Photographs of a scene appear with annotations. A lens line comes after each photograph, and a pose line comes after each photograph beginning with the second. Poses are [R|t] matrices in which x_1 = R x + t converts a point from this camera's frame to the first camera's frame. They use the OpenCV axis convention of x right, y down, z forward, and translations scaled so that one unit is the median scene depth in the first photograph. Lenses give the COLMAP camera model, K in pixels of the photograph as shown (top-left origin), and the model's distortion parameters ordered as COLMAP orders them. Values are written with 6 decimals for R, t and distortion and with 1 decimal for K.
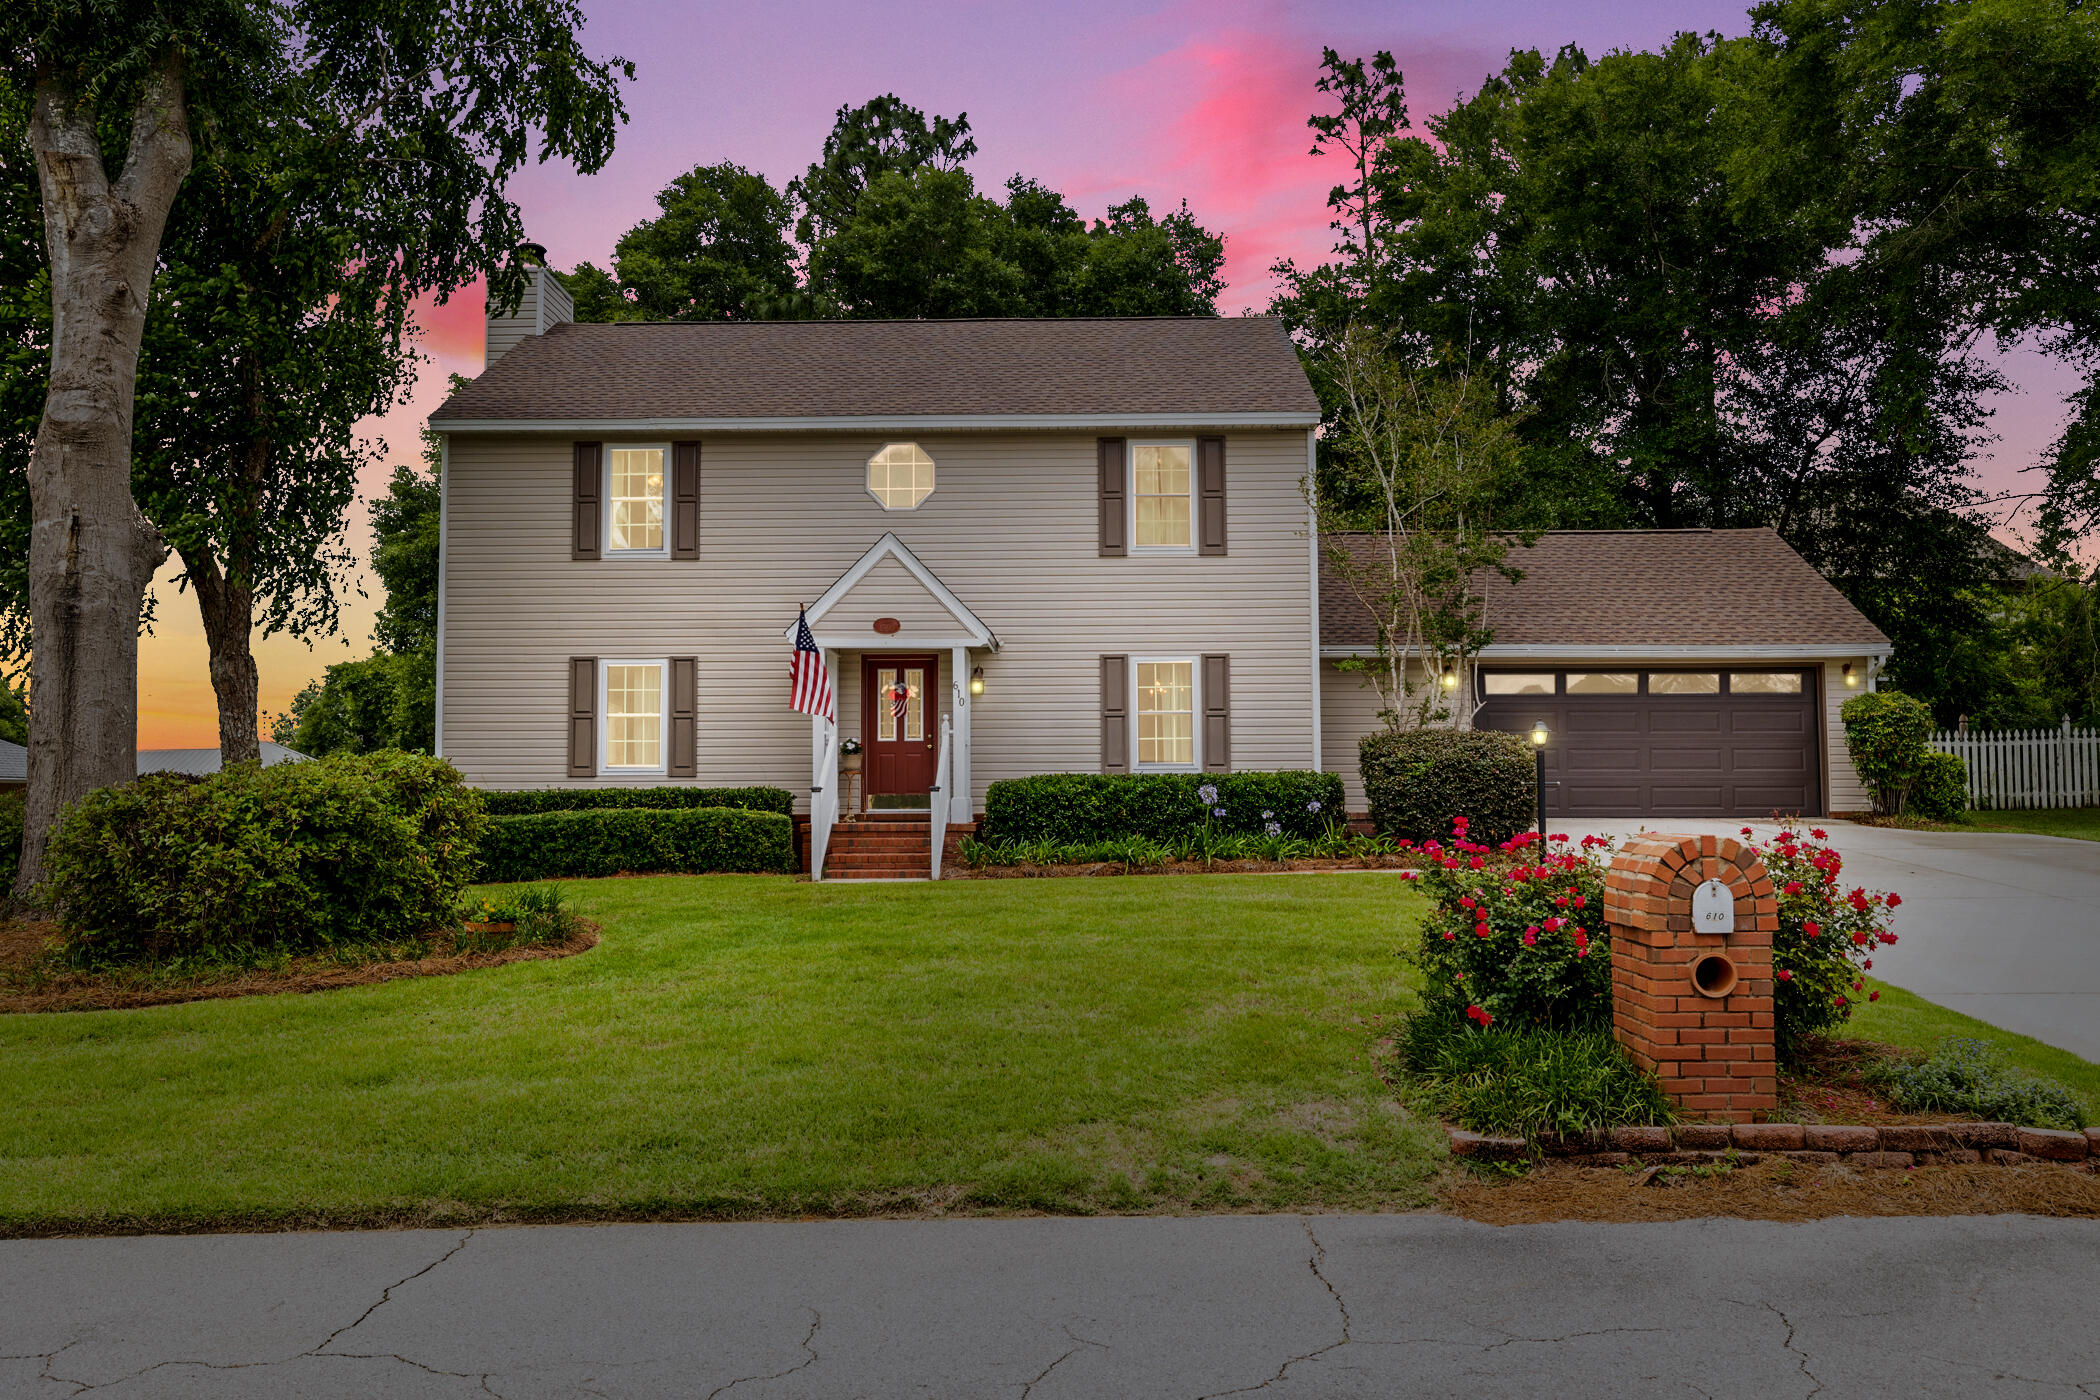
lens RADIAL K [[1604.7, 0, 1050.0], [0, 1604.7, 700.0], [0, 0, 1]] dist [-0.000833, 0.004809]
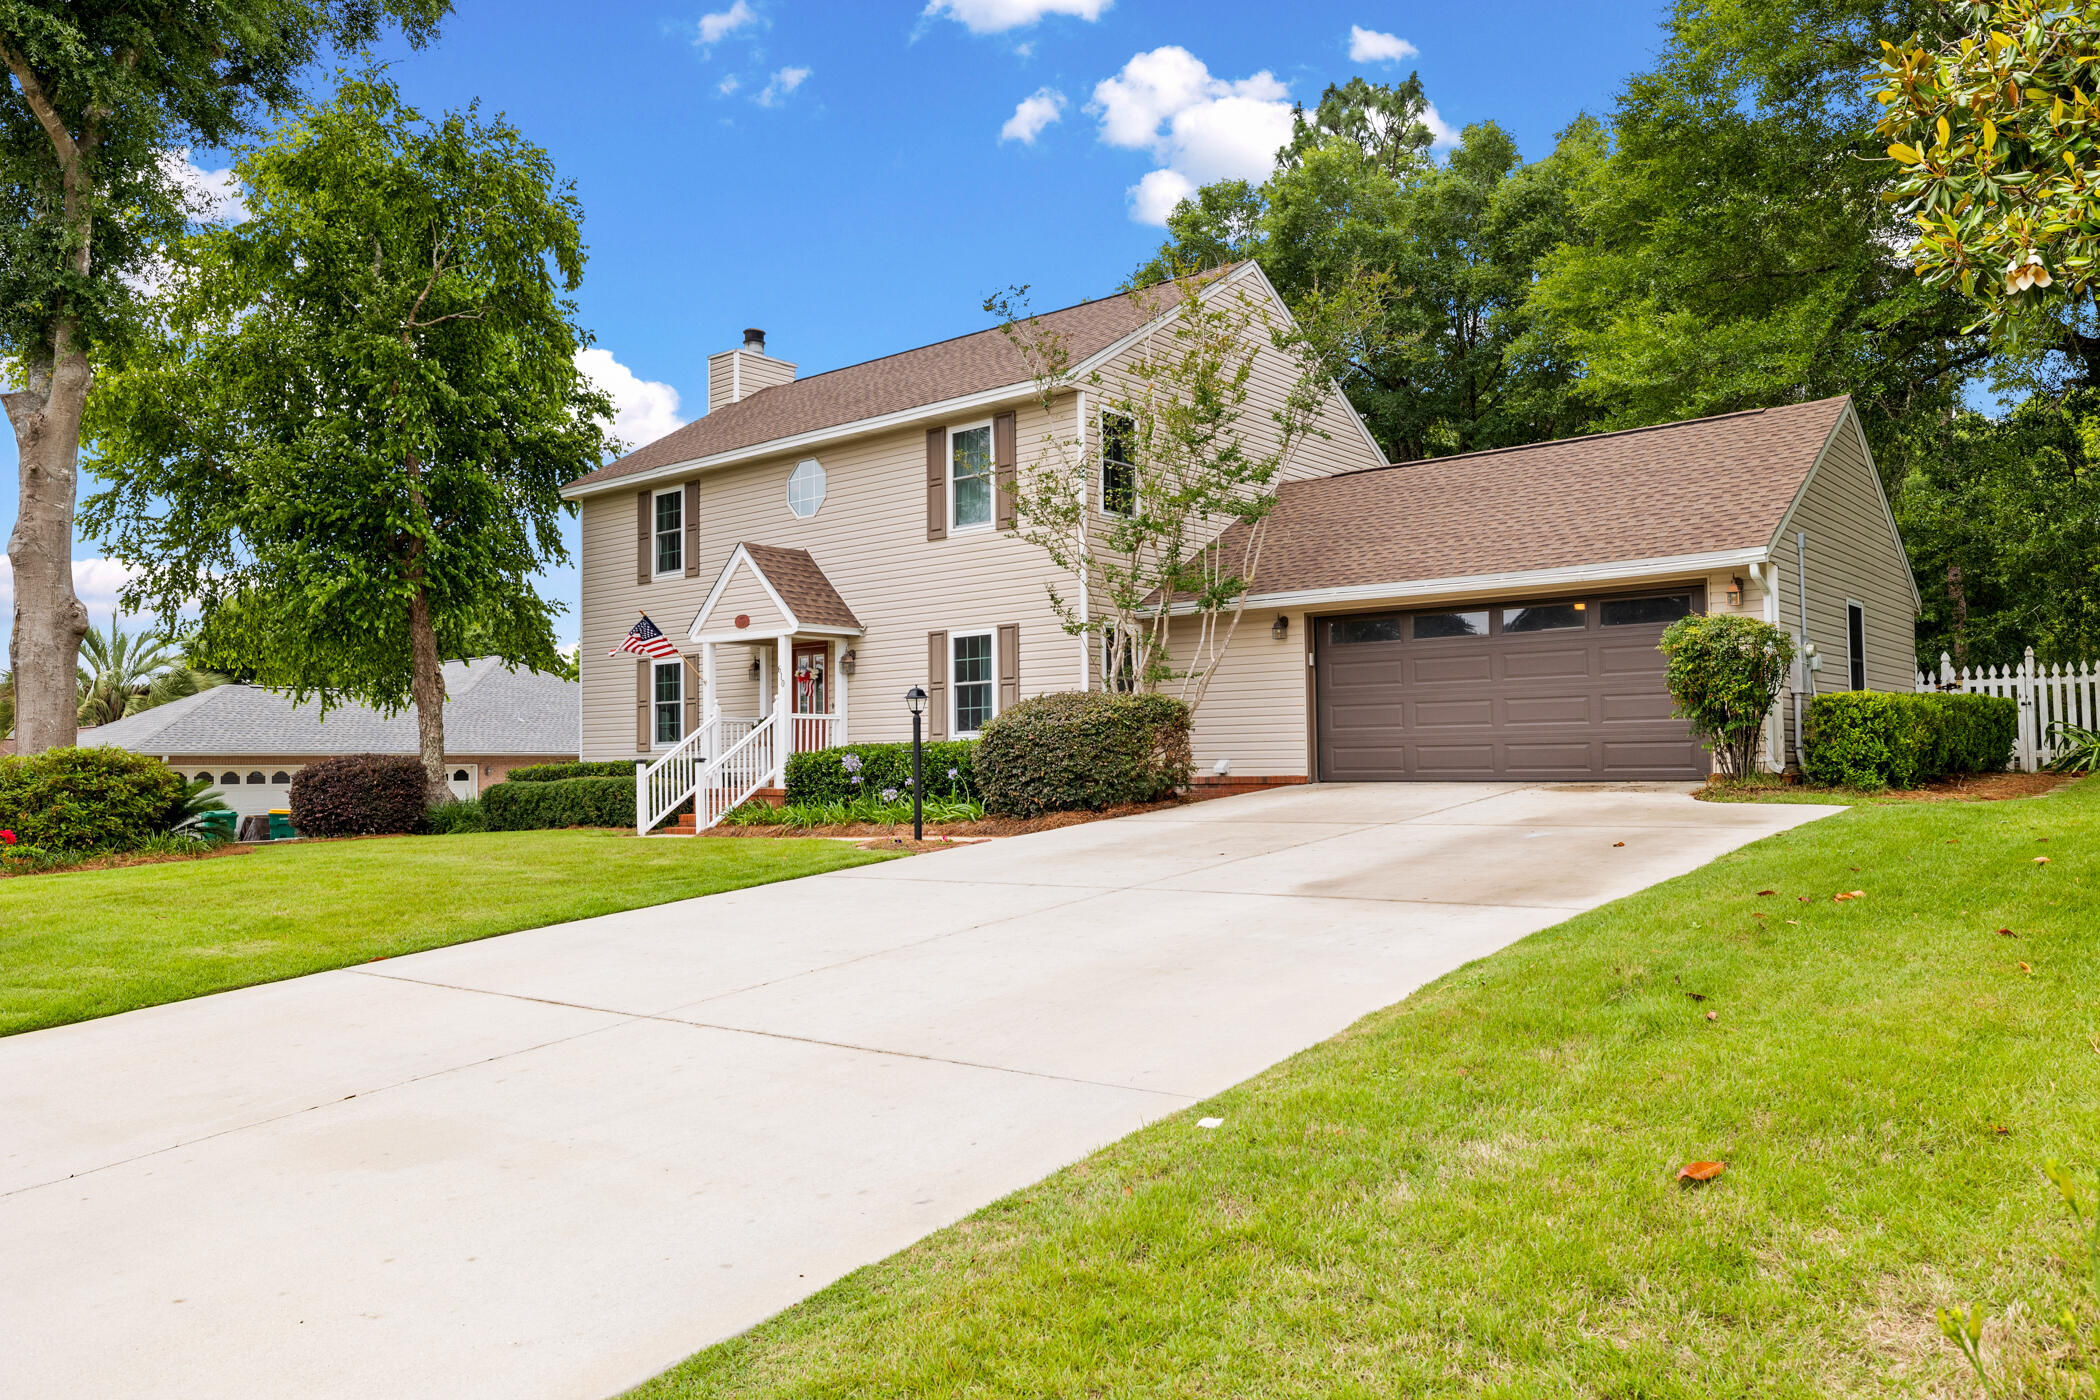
lens RADIAL K [[1497.1, 0, 1050.0], [0, 1497.1, 700.0], [0, 0, 1]] dist [0.000702, 0.000788]
pose [[0.778451, -0.036014, -0.626672, 0.780994], [0.050830, 0.998691, 0.005748, 0.017185], [0.625644, -0.036328, 0.779262, 0.289272]]
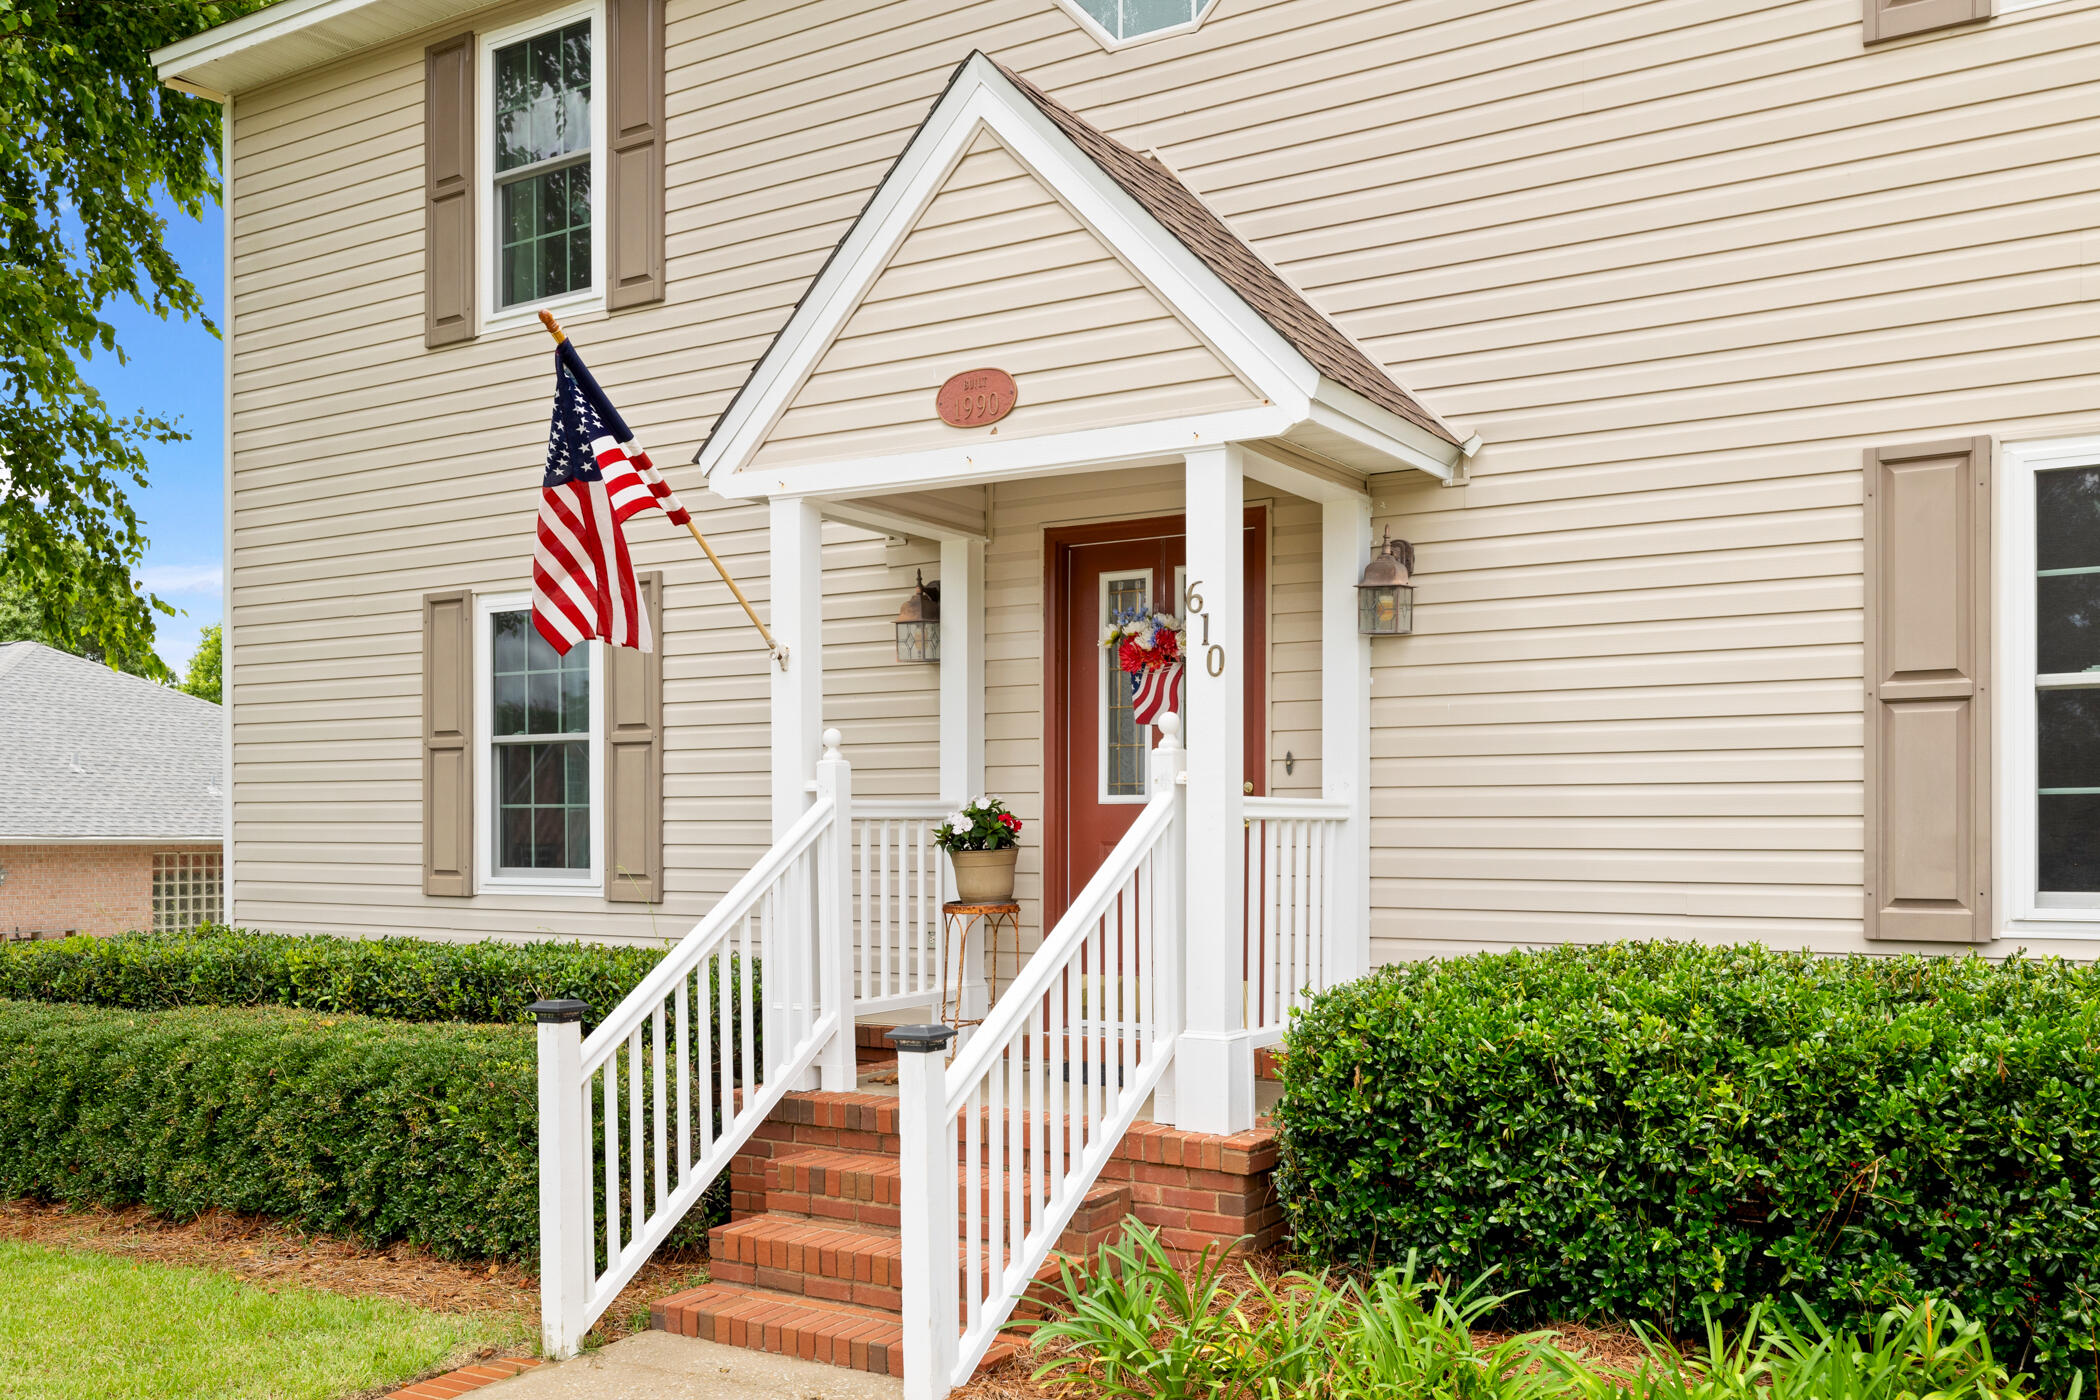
lens RADIAL K [[1837.8, 0, 1054.4], [0, 1837.8, 834.1], [0, 0, 1]] dist [0.002318, -0.008735]
pose [[0.857460, 0.004809, -0.514528, 0.075525], [0.029363, 0.997869, 0.058260, 0.011257], [0.513712, -0.065064, 0.855492, 0.748496]]
